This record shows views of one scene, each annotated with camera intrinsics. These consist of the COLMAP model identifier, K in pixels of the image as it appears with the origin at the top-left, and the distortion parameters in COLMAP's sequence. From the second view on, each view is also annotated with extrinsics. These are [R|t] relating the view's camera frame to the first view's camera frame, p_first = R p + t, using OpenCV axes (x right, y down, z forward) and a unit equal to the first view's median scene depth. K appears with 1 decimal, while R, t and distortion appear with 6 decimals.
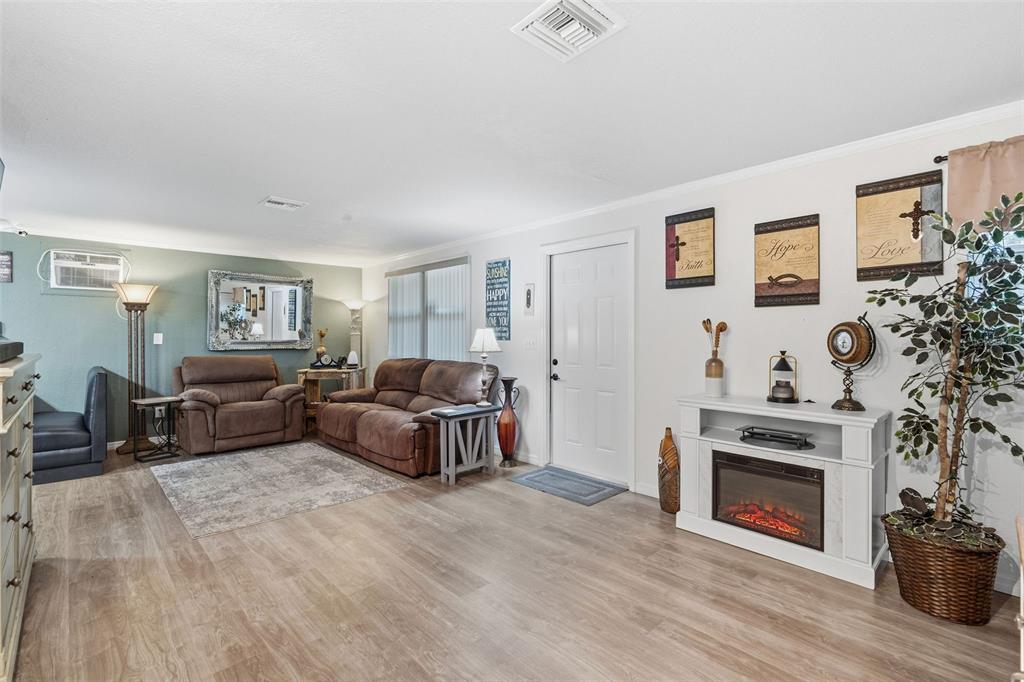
lens RADIAL K [[468.0, 0, 512.0], [0, 468.0, 341.0], [0, 0, 1]] dist [-0.001254, -0.000149]
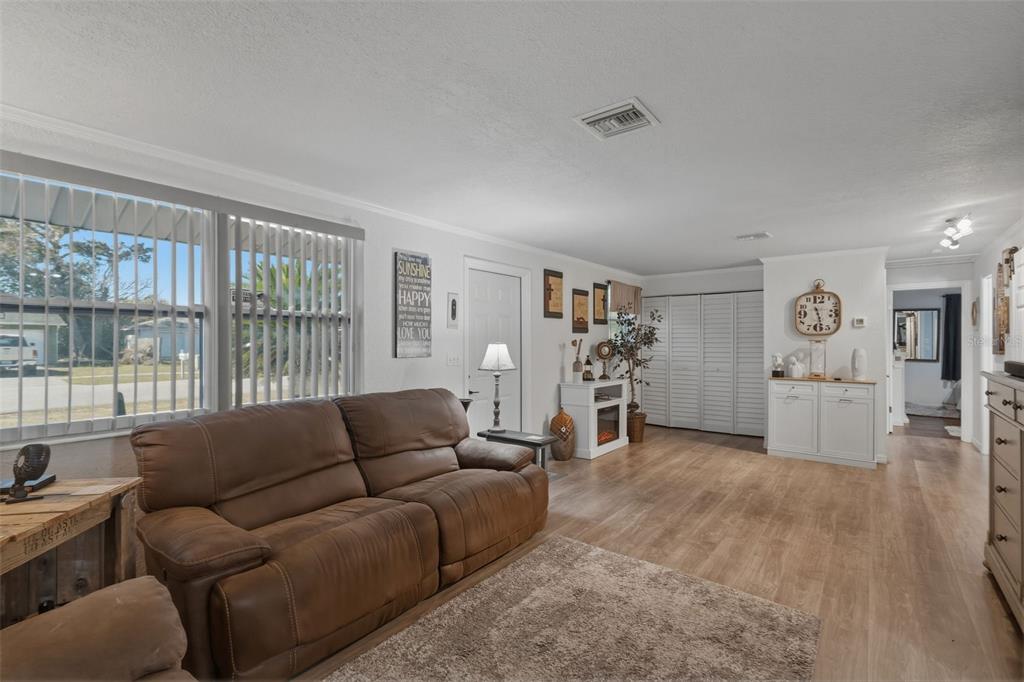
lens RADIAL K [[468.0, 0, 512.0], [0, 468.0, 341.0], [0, 0, 1]] dist [-0.001254, -0.000149]
pose [[-0.150699, 0.007585, 0.988551, -1.132847], [0.020753, 0.999774, -0.004508, -0.030924], [-0.988362, 0.019836, -0.150823, 1.334969]]
